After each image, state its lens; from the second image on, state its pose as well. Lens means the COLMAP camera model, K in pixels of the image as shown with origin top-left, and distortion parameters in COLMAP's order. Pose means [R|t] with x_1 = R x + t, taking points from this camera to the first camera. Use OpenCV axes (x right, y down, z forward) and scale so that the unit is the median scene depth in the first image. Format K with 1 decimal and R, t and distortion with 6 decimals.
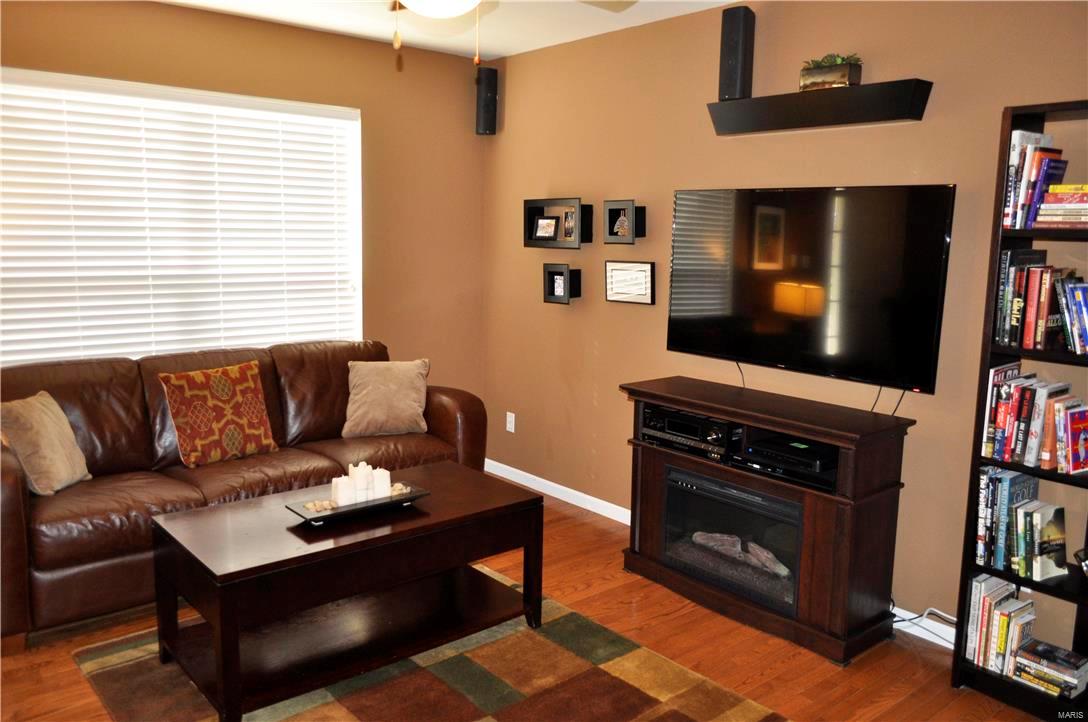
lens RADIAL K [[858.7, 0, 544.0], [0, 858.7, 361.0], [0, 0, 1]] dist [0.034917, -0.000433]
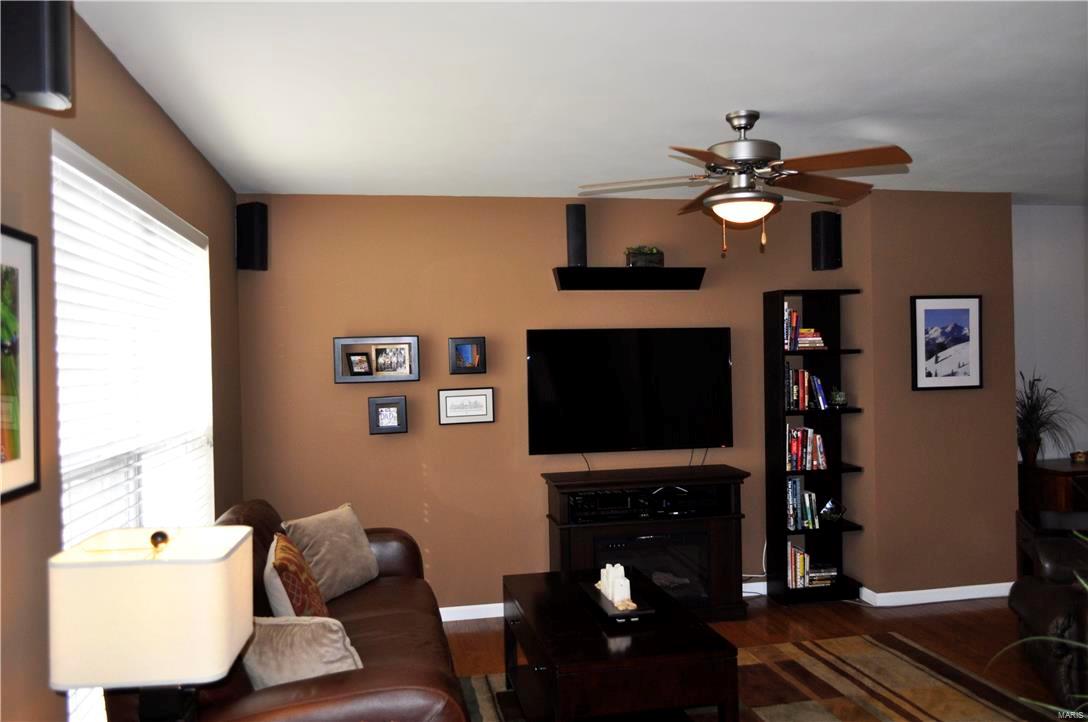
lens RADIAL K [[858.7, 0, 544.0], [0, 858.7, 361.0], [0, 0, 1]] dist [0.034917, -0.000433]
pose [[0.480930, -0.032752, 0.876147, -1.167758], [0.165447, 0.984739, -0.054005, -0.094450], [-0.861007, 0.170929, 0.479009, 0.445823]]
